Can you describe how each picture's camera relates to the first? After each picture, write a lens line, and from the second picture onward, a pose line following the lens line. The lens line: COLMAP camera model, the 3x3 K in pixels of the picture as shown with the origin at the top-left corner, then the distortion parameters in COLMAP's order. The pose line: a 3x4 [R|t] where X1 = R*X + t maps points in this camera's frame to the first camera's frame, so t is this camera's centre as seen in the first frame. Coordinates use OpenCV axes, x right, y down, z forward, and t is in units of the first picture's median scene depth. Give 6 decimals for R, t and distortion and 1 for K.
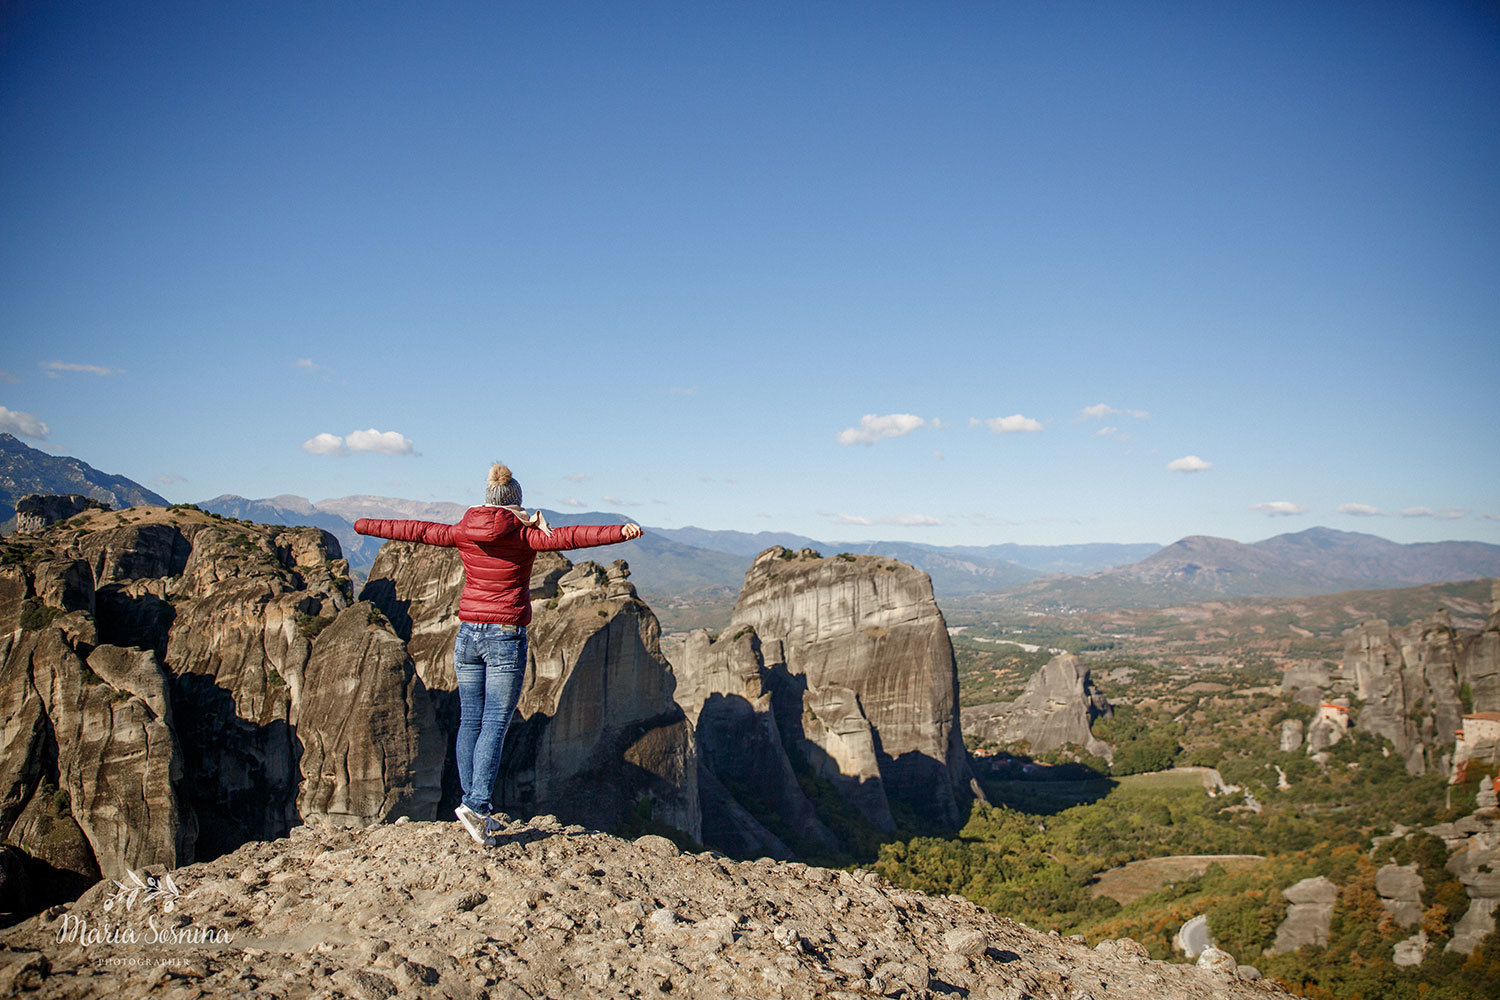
lens RADIAL K [[1010.6, 0, 733.8], [0, 1010.6, 495.8], [0, 0, 1]] dist [-0.086065, 0.029178]
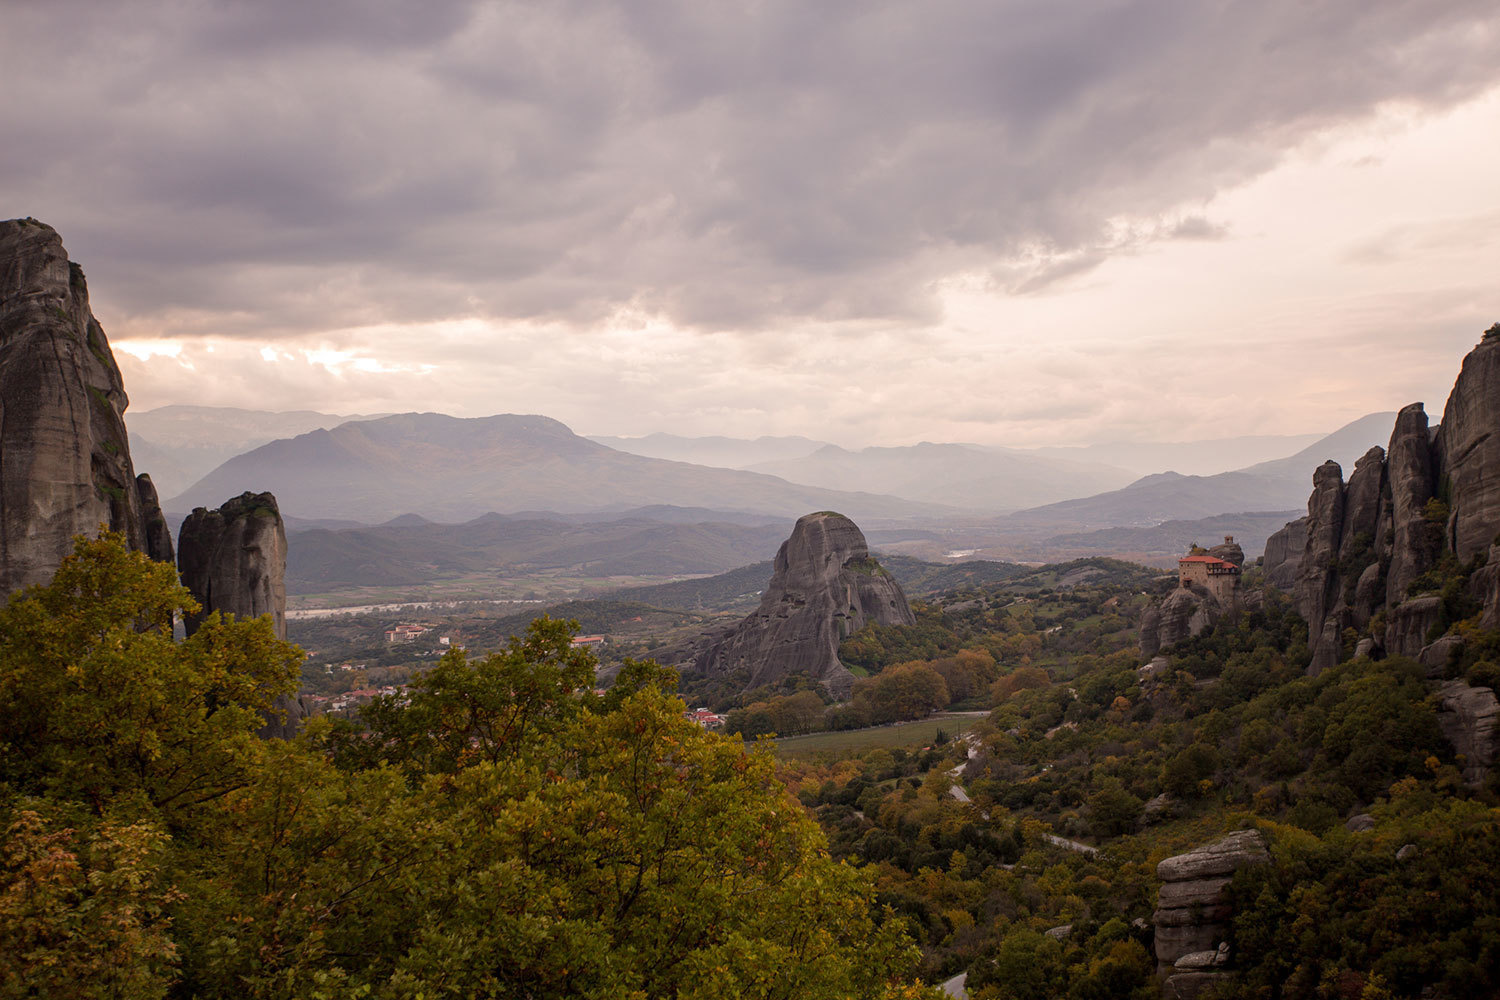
lens RADIAL K [[1418.7, 0, 759.5], [0, 1418.7, 493.1], [0, 0, 1]] dist [0.048459, 0.000000]
pose [[0.999339, -0.036342, -0.000373, 0.410993], [0.036286, 0.997130, 0.066454, 0.133322], [-0.002044, -0.066423, 0.997789, 0.340671]]
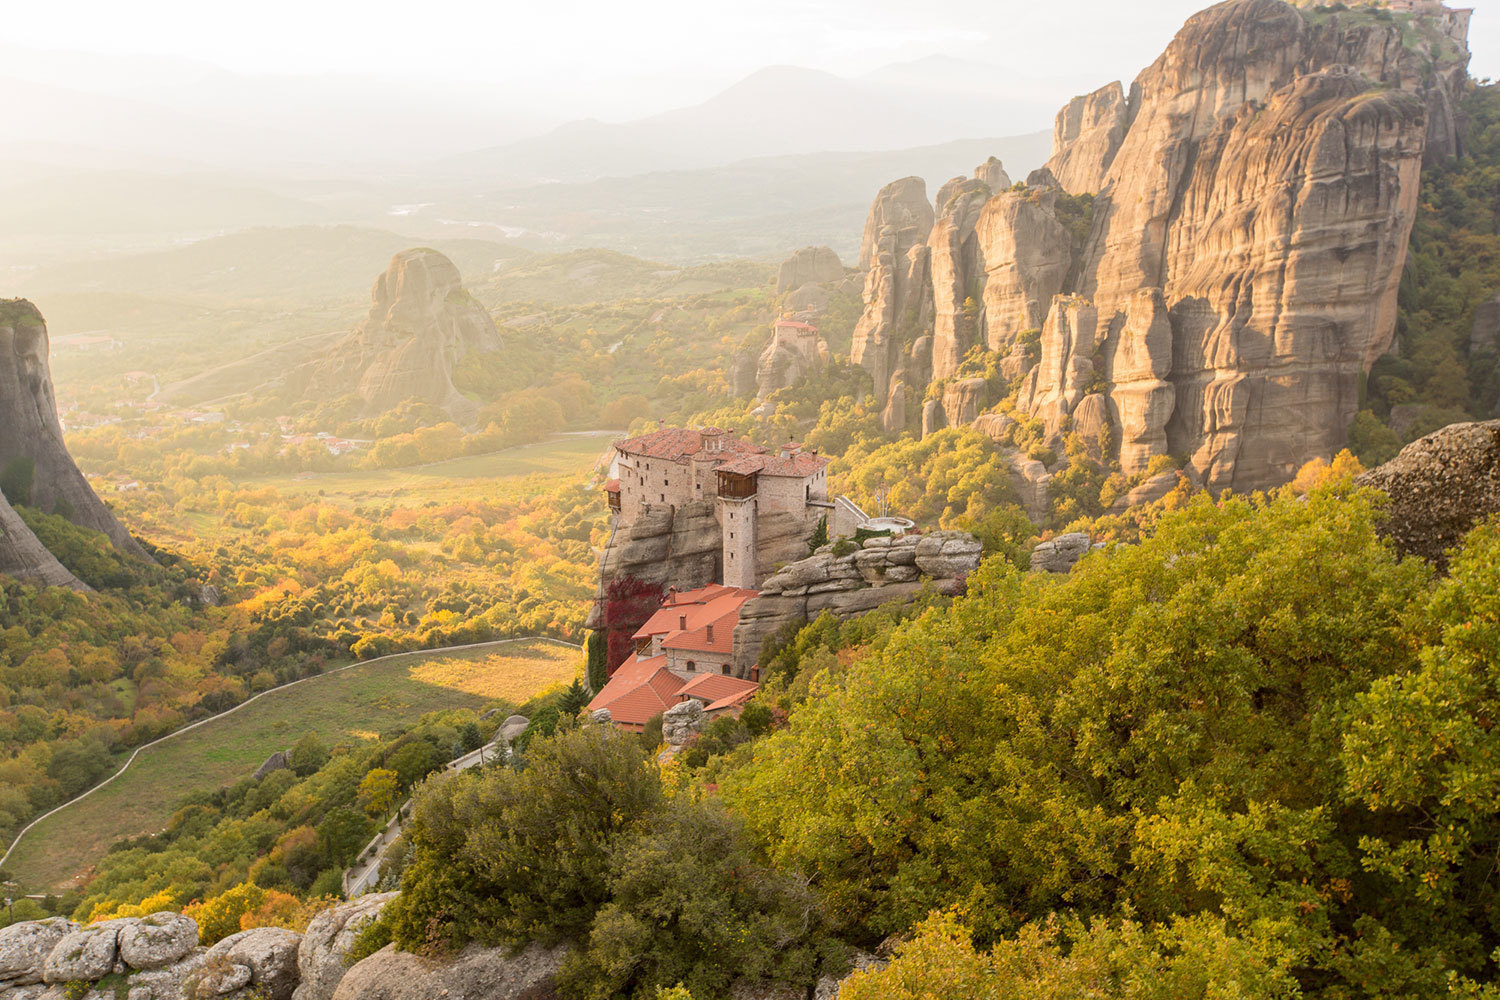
lens RADIAL K [[1418.7, 0, 746.4], [0, 1418.7, 486.0], [0, 0, 1]] dist [0.048459, 0.000000]
pose [[0.920548, -0.107674, 0.375498, 0.249776], [-0.017886, 0.948634, 0.315870, 0.033960], [-0.390221, -0.297489, 0.871337, 0.222455]]
